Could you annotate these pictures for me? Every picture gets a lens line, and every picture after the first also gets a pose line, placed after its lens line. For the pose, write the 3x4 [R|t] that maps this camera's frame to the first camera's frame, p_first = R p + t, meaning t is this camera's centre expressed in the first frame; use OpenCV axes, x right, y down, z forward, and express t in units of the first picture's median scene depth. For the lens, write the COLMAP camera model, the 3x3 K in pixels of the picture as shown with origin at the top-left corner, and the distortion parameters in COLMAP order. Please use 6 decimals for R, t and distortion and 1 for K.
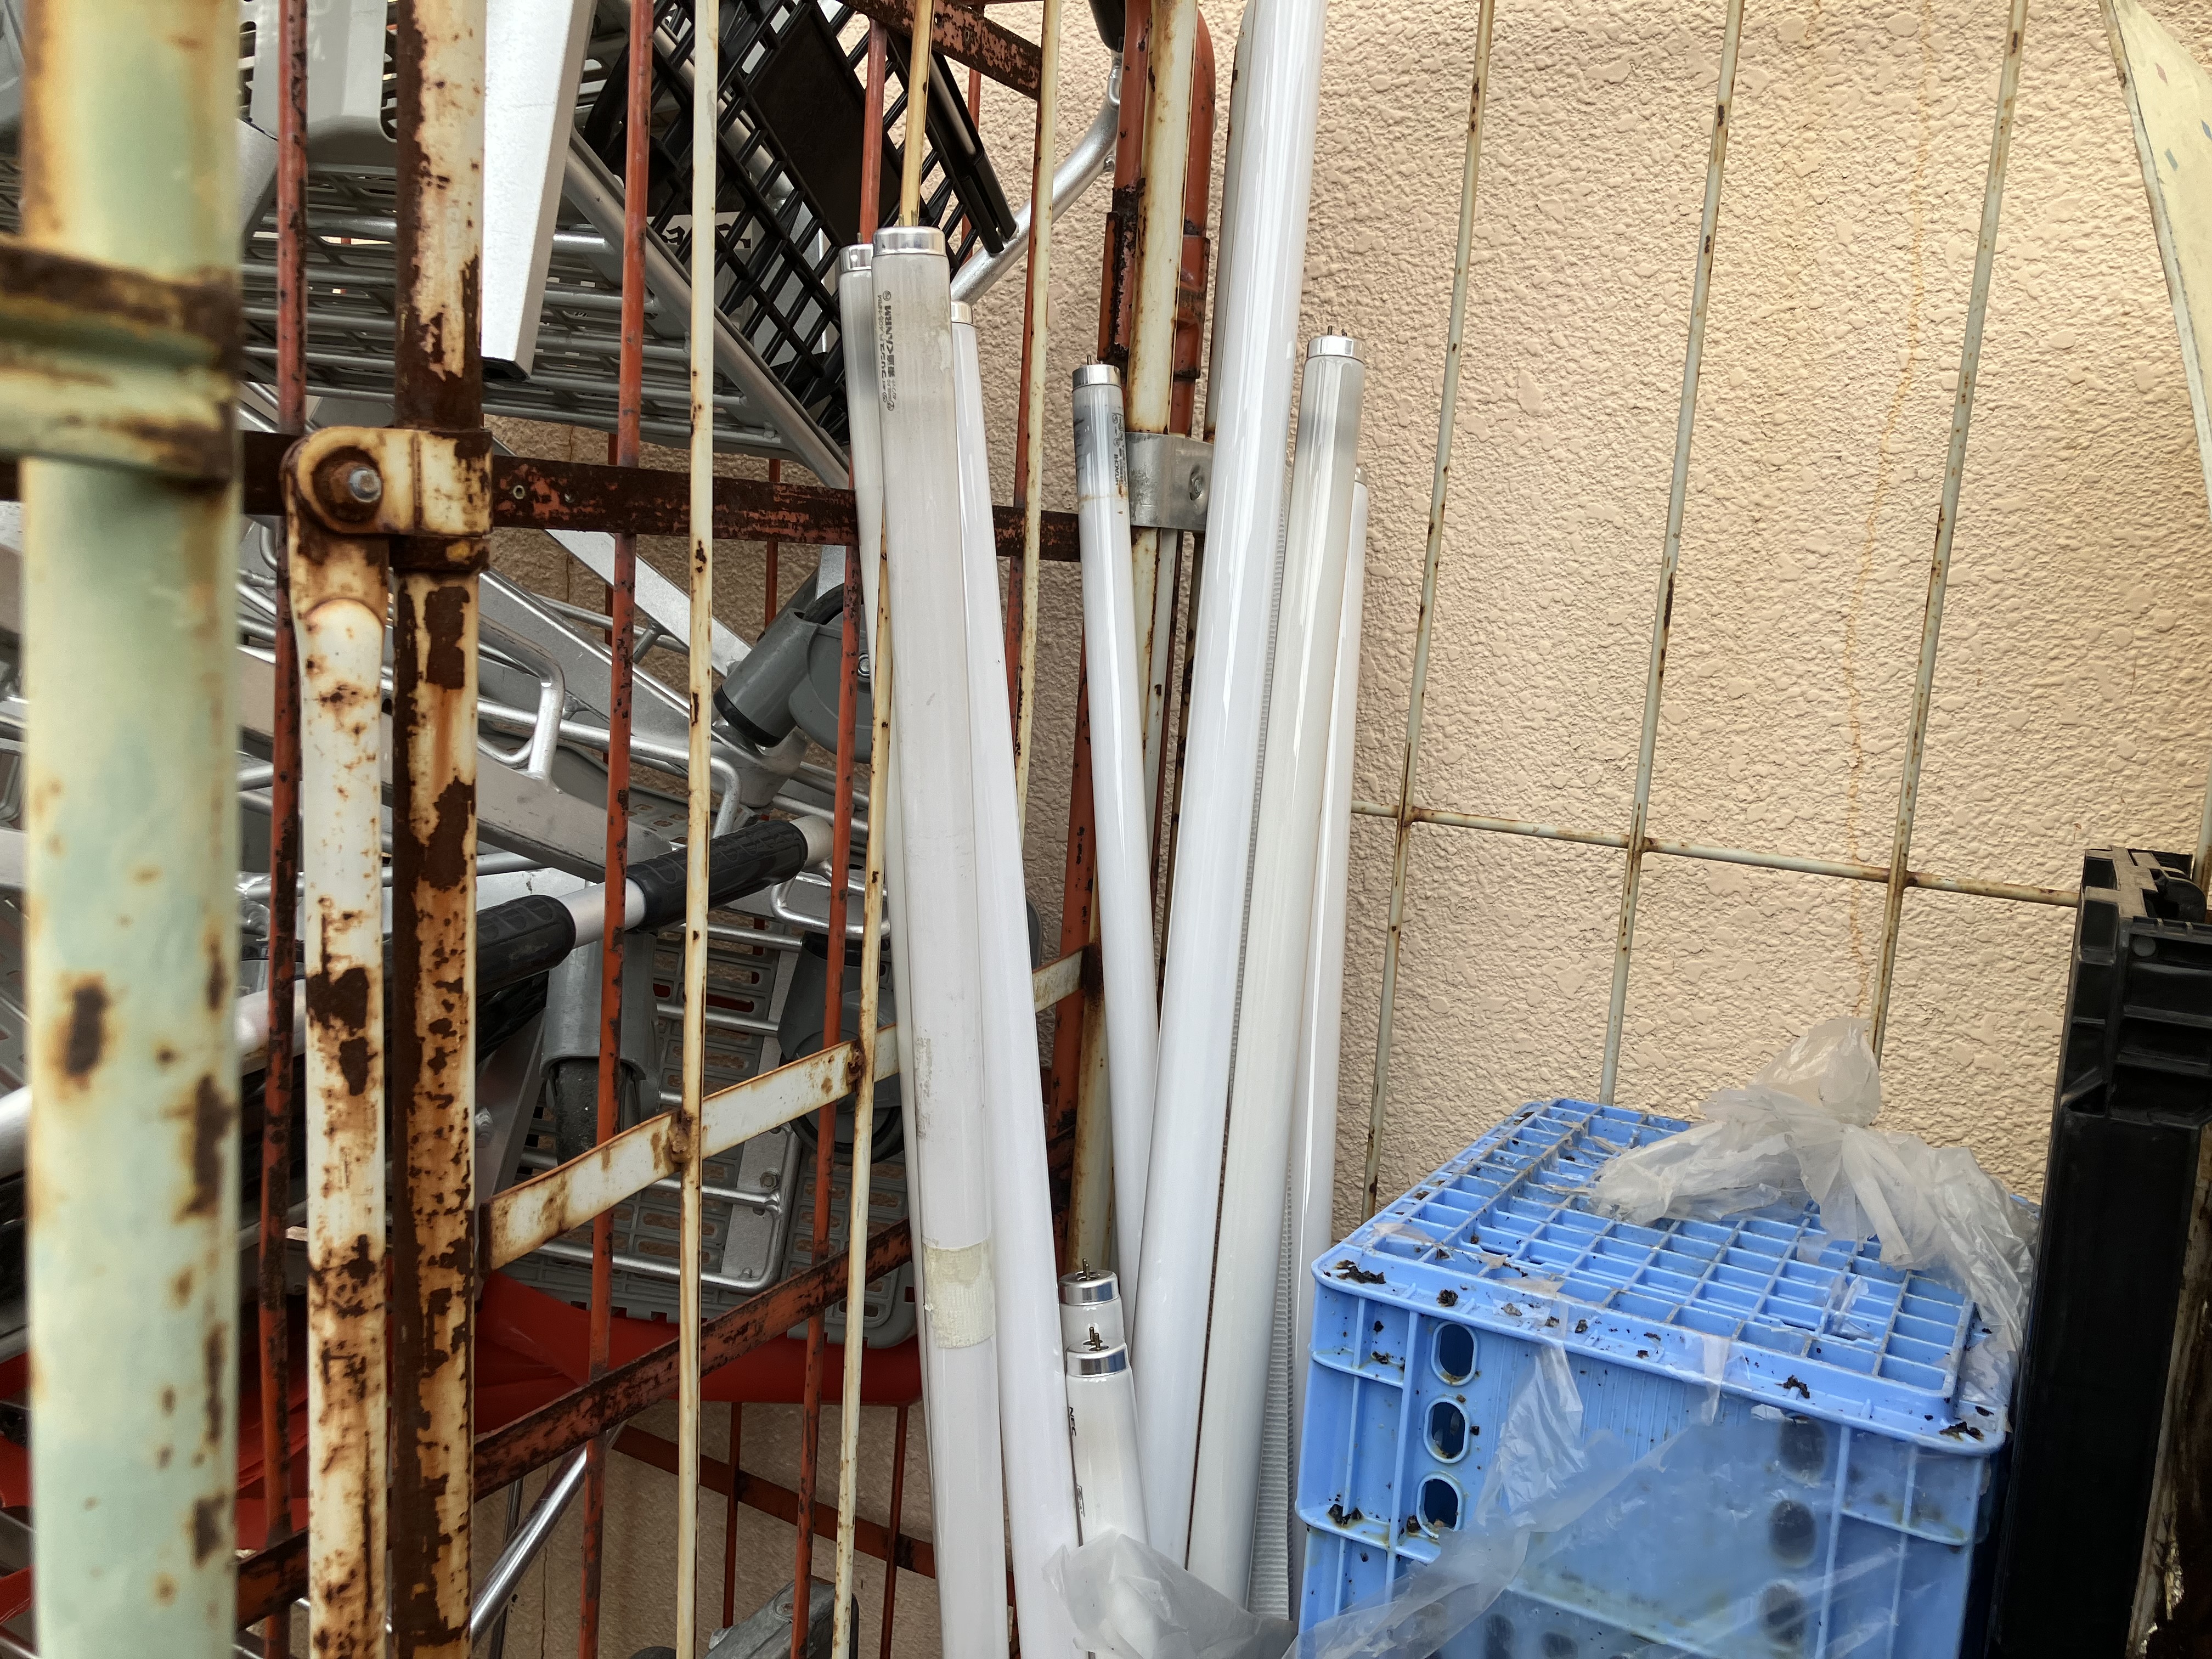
lens RADIAL K [[1842.9, 0, 1150.1], [0, 1842.9, 834.8], [0, 0, 1]] dist [0.097096, -0.221909]
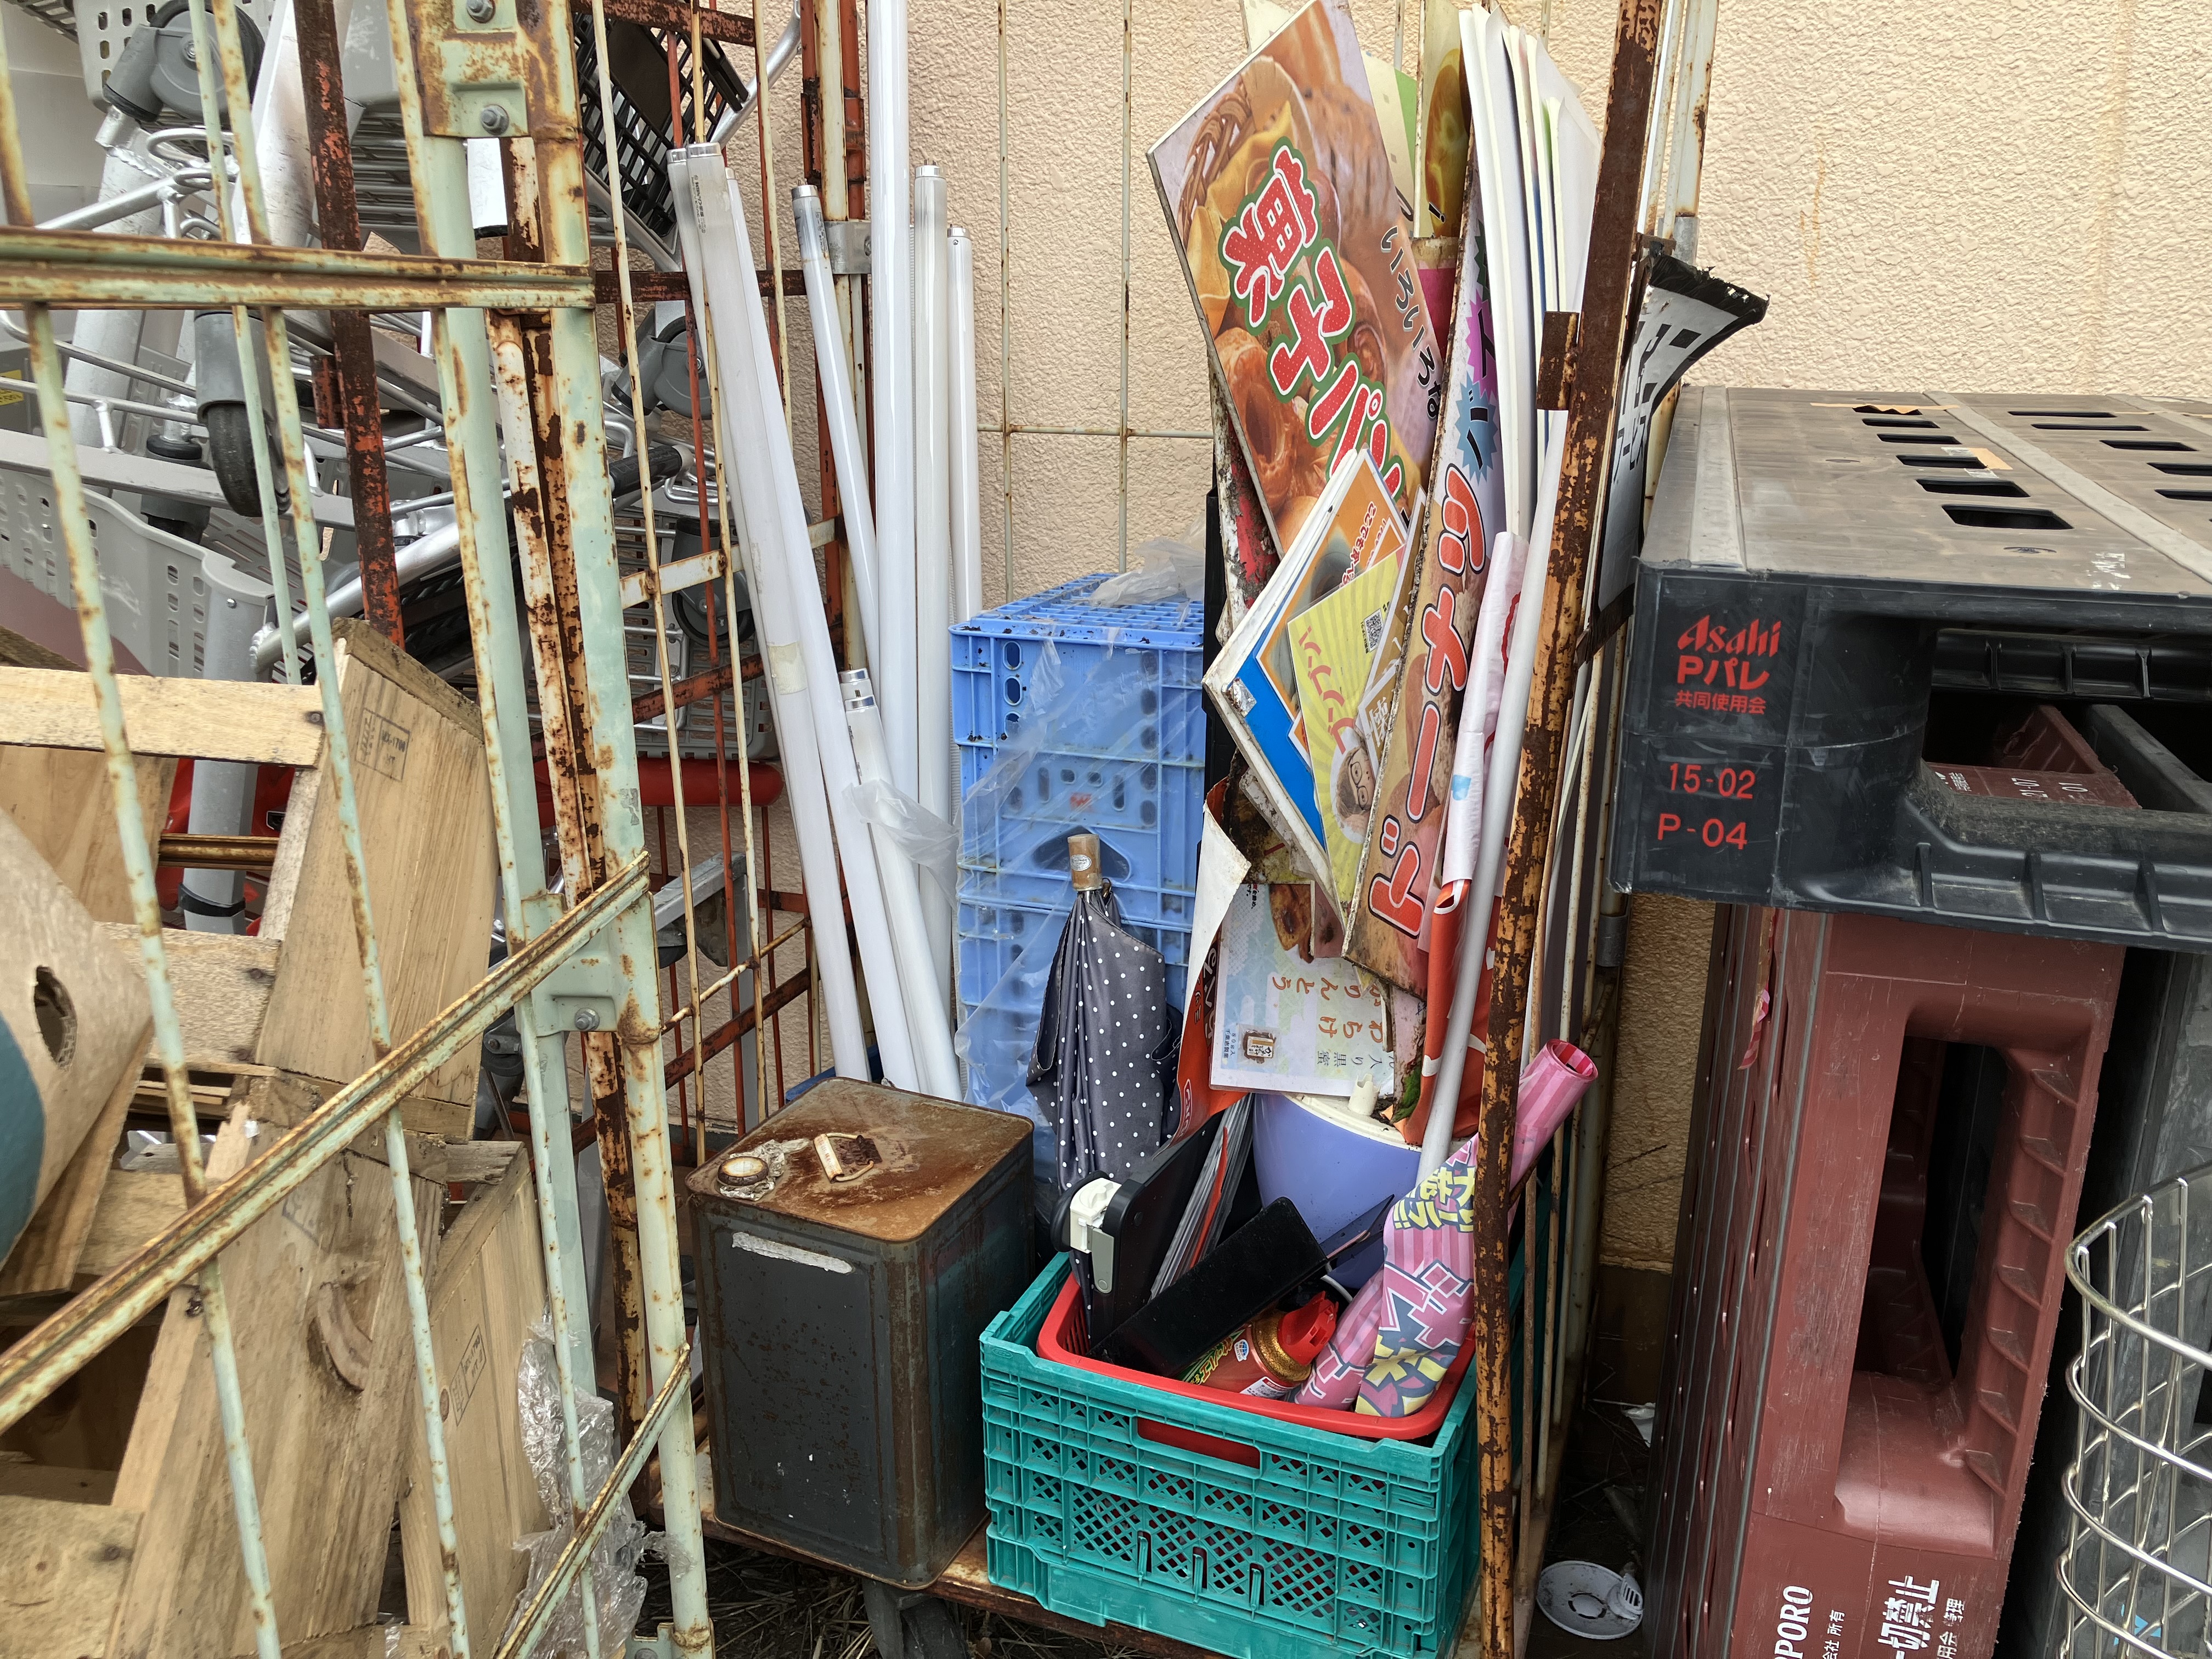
lens RADIAL K [[1842.9, 0, 1150.1], [0, 1842.9, 834.8], [0, 0, 1]] dist [0.097096, -0.221909]
pose [[0.990377, -0.100002, 0.095668, 0.076123], [0.083947, 0.983670, 0.159202, 0.123130], [-0.110026, -0.149639, 0.982600, -1.018857]]
